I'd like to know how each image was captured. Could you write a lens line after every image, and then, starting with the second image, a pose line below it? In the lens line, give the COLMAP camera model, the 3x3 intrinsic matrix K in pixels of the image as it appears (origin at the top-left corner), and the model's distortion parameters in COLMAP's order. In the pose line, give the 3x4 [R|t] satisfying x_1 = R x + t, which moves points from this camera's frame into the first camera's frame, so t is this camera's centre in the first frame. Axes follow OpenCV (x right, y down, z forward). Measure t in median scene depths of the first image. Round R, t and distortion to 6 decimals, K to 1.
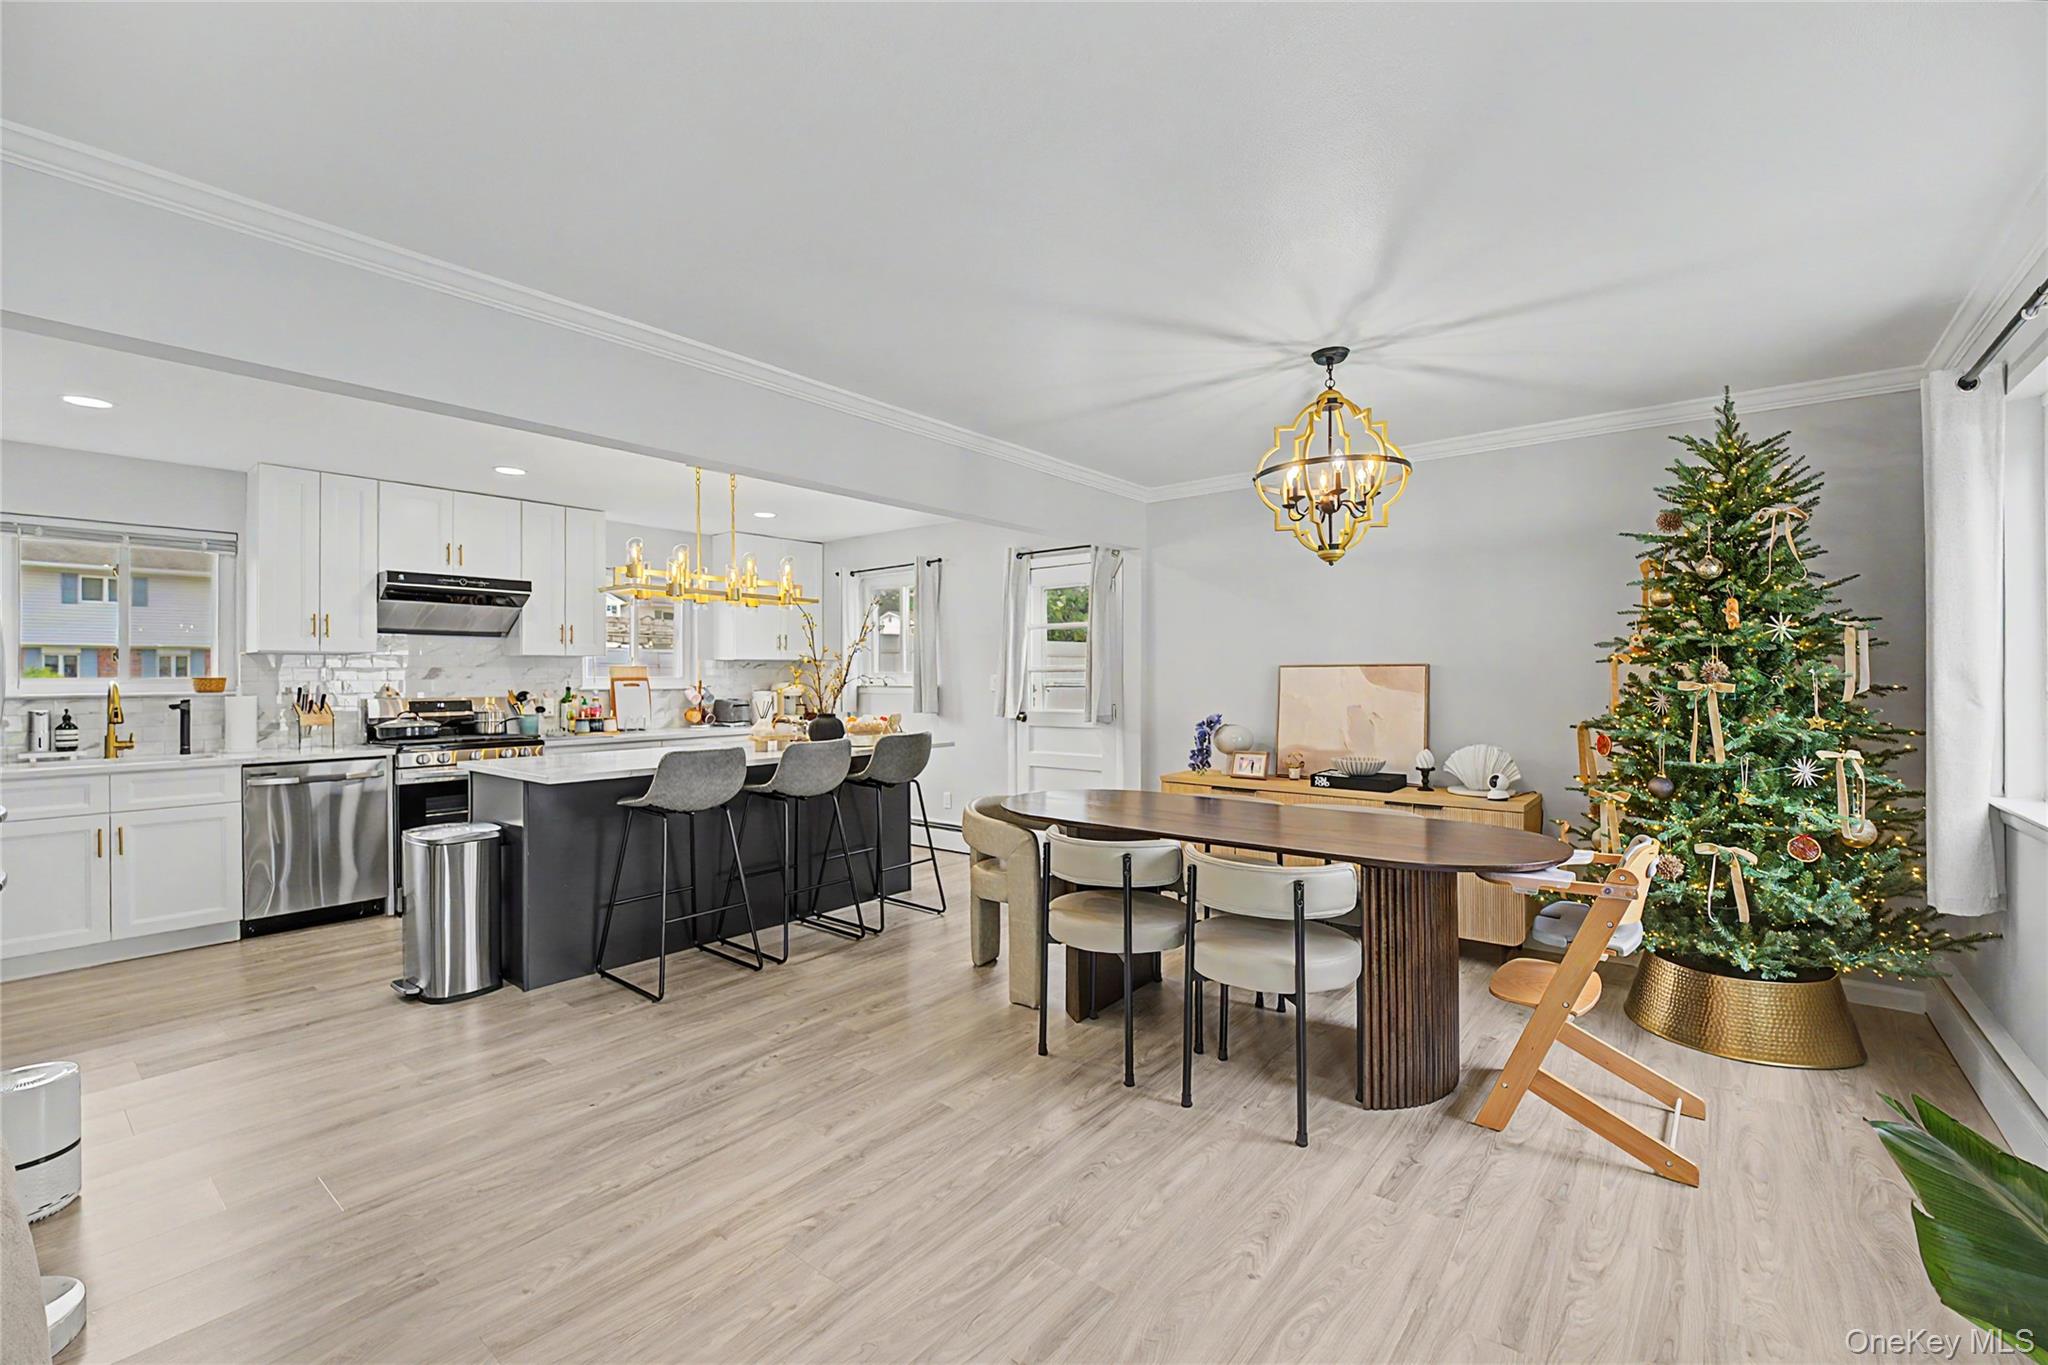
lens RADIAL K [[858.2, 0, 1032.2], [0, 858.2, 673.8], [0, 0, 1]] dist [-0.008411, 0.000102]
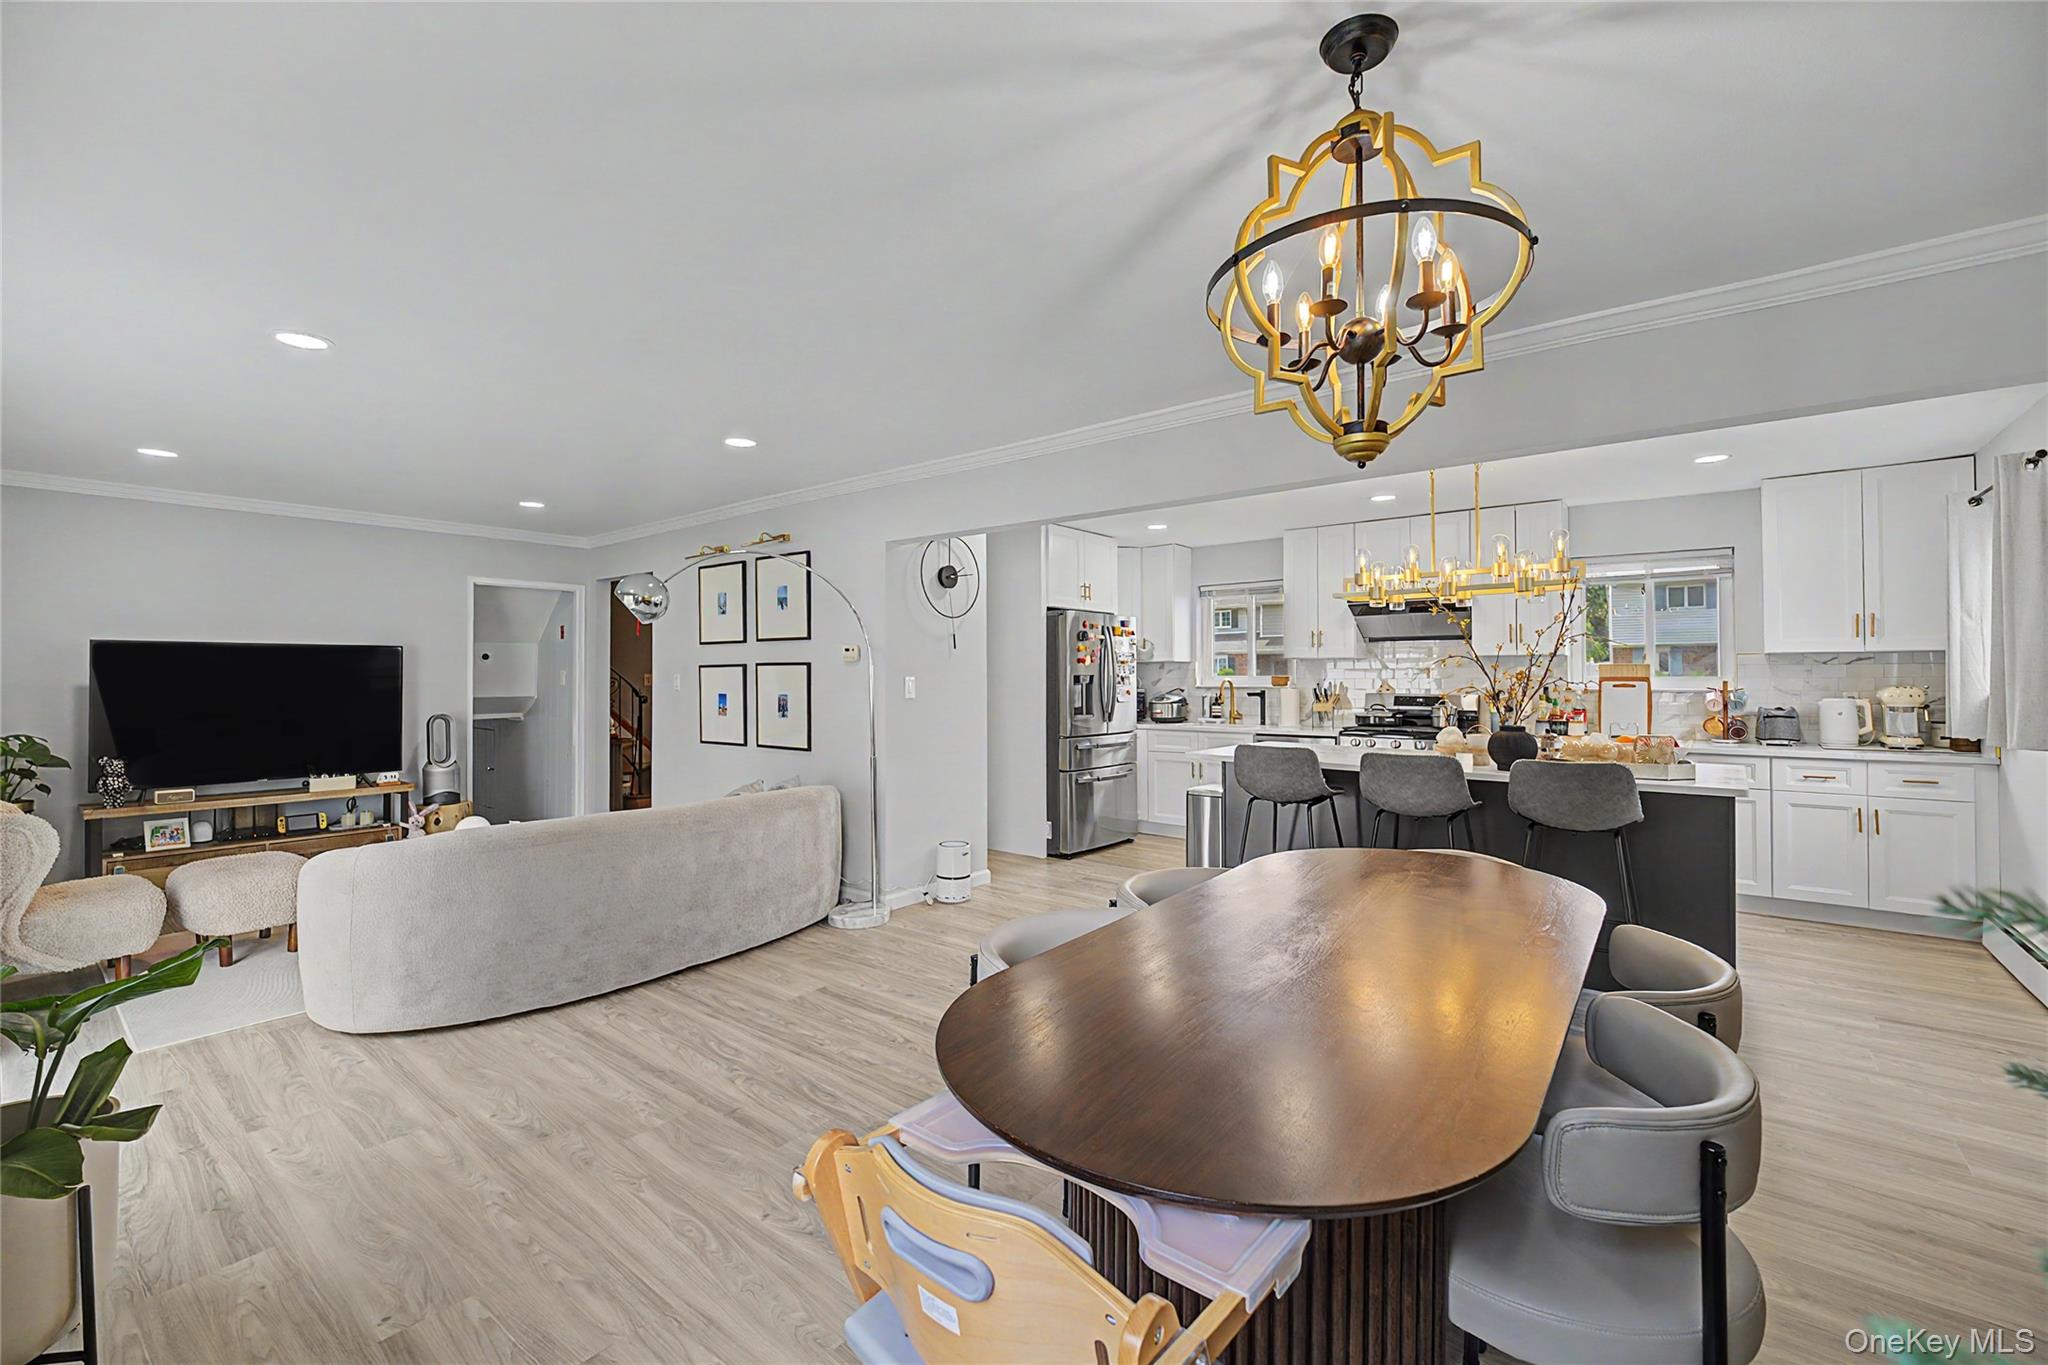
lens RADIAL K [[858.2, 0, 1032.3], [0, 858.2, 670.3], [0, 0, 1]] dist [-0.008411, 0.000102]
pose [[0.008535, -0.001014, -0.999963, 0.802534], [0.004979, 0.999987, -0.000972, -0.009737], [0.999951, -0.004971, 0.008540, 0.773979]]
